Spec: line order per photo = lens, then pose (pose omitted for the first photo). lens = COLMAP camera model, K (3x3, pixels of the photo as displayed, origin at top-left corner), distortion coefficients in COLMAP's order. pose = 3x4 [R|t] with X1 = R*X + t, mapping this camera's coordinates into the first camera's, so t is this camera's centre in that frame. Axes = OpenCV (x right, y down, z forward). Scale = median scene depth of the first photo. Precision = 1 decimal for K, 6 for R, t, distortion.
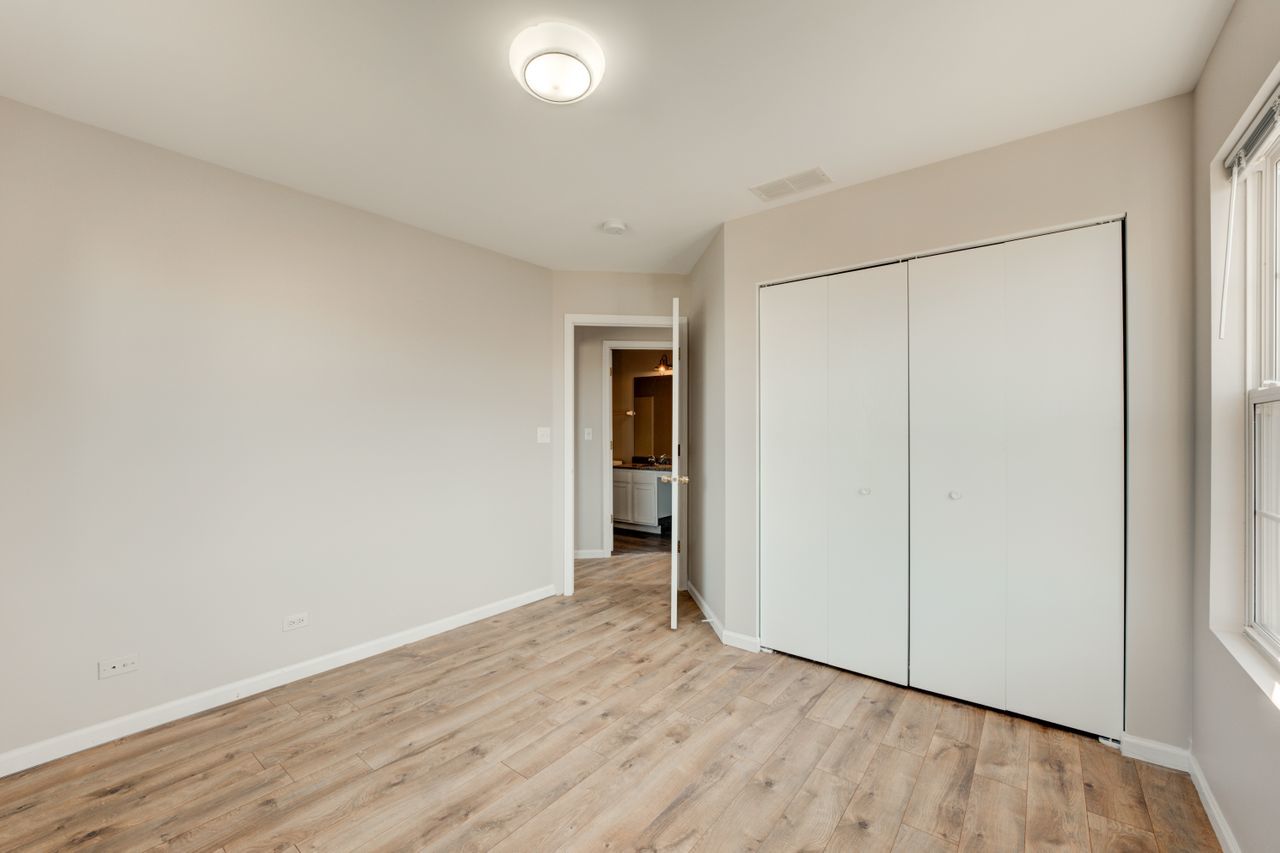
lens RADIAL K [[510.7, 0, 618.8], [0, 510.7, 429.4], [0, 0, 1]] dist [-0.020378, 0.000389]
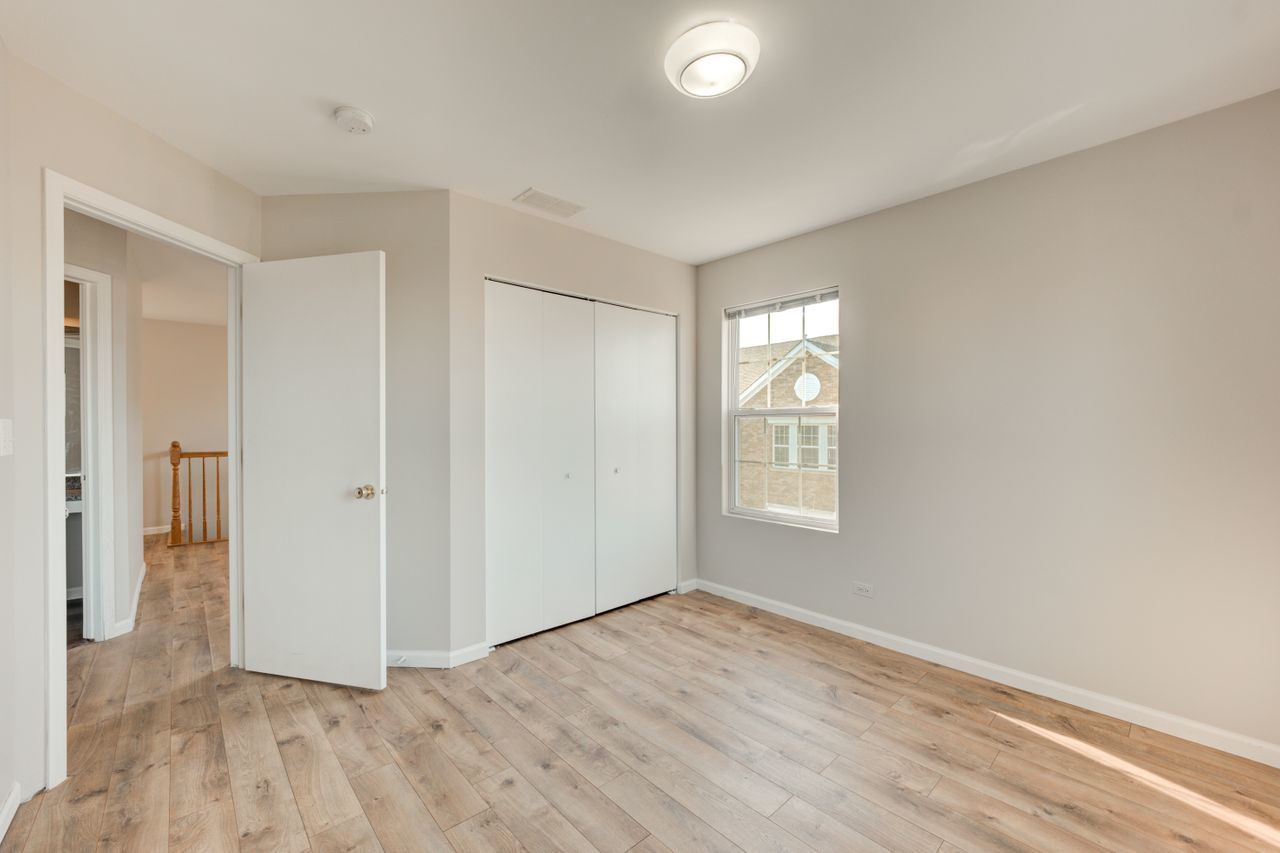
lens RADIAL K [[522.7, 0, 641.4], [0, 522.7, 427.8], [0, 0, 1]] dist [-0.012567, 0.000358]
pose [[0.141774, -0.002329, 0.989896, -0.959248], [-0.002235, 0.999994, 0.002673, 0.001557], [-0.989897, -0.002591, 0.141768, 0.814436]]
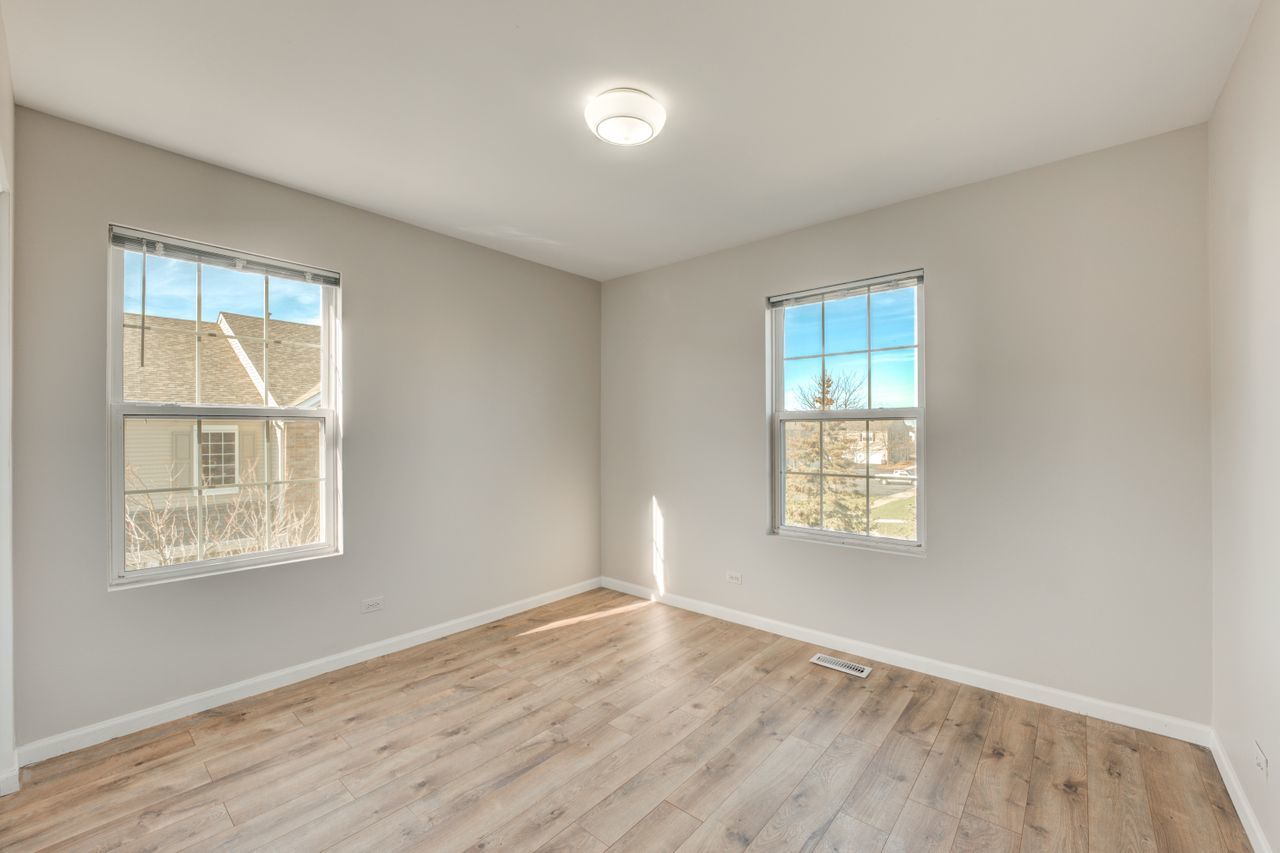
lens RADIAL K [[524.4, 0, 637.1], [0, 524.4, 431.5], [0, 0, 1]] dist [-0.022228, 0.000818]
pose [[-0.999899, 0.003725, 0.013700, -0.131638], [0.003687, 0.999989, -0.002792, 0.002442], [-0.013710, -0.002741, -0.999902, 1.803821]]
